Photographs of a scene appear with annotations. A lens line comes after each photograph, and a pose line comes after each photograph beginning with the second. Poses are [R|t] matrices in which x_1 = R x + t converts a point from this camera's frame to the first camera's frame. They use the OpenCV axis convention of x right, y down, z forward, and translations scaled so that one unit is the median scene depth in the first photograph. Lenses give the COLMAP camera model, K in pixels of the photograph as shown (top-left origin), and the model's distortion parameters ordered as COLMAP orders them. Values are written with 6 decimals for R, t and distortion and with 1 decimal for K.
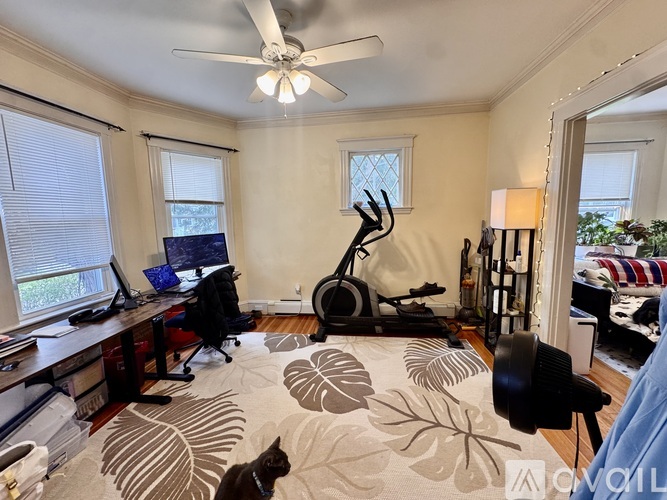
lens RADIAL K [[267.3, 0, 333.2], [0, 267.3, 248.6], [0, 0, 1]] dist [-0.001727, 0.000020]
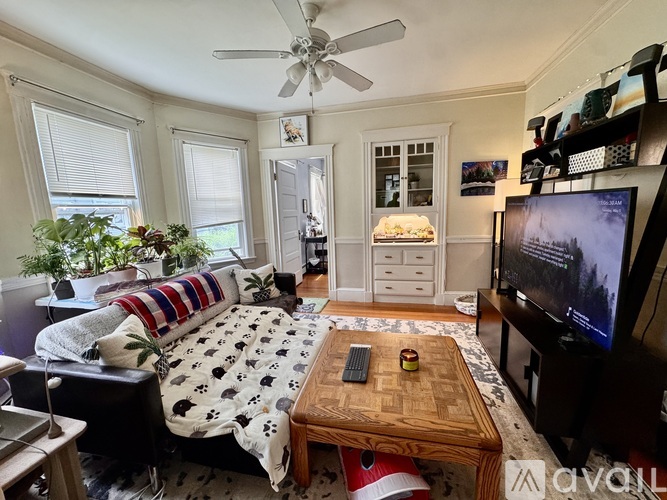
lens RADIAL K [[267.3, 0, 332.6], [0, 267.3, 250.2], [0, 0, 1]] dist [-0.001727, 0.000020]
pose [[0.099499, -0.132146, 0.986224, 0.473590], [0.155542, 0.981023, 0.115757, -0.049921], [-0.982805, 0.141882, 0.118165, 0.452239]]
